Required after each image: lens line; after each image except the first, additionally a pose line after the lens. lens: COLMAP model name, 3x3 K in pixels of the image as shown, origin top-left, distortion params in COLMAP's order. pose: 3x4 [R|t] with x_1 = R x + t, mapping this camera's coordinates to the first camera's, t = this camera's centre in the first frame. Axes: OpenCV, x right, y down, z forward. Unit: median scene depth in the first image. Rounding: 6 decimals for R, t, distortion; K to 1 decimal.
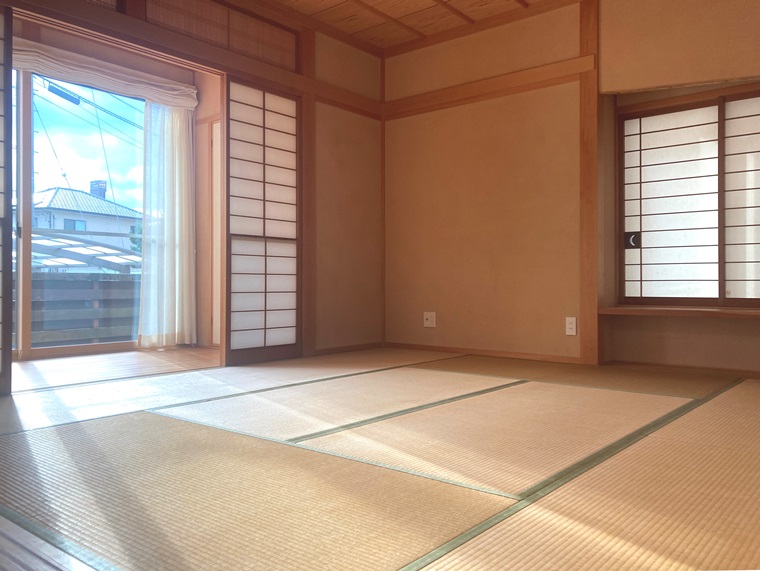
lens RADIAL K [[624.3, 0, 380.0], [0, 624.3, 285.5], [0, 0, 1]] dist [0.066480, 0.002872]
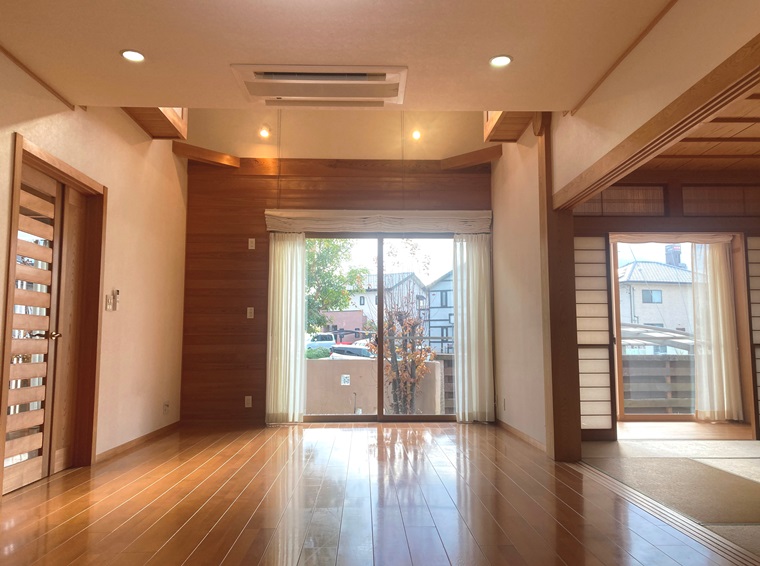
lens RADIAL K [[624.3, 0, 380.0], [0, 624.3, 283.0], [0, 0, 1]] dist [0.066480, 0.002872]
pose [[0.654067, -0.083122, -0.751856, 0.237782], [0.007623, 0.994618, -0.103329, -0.060148], [0.756398, 0.061853, 0.651180, -0.456101]]
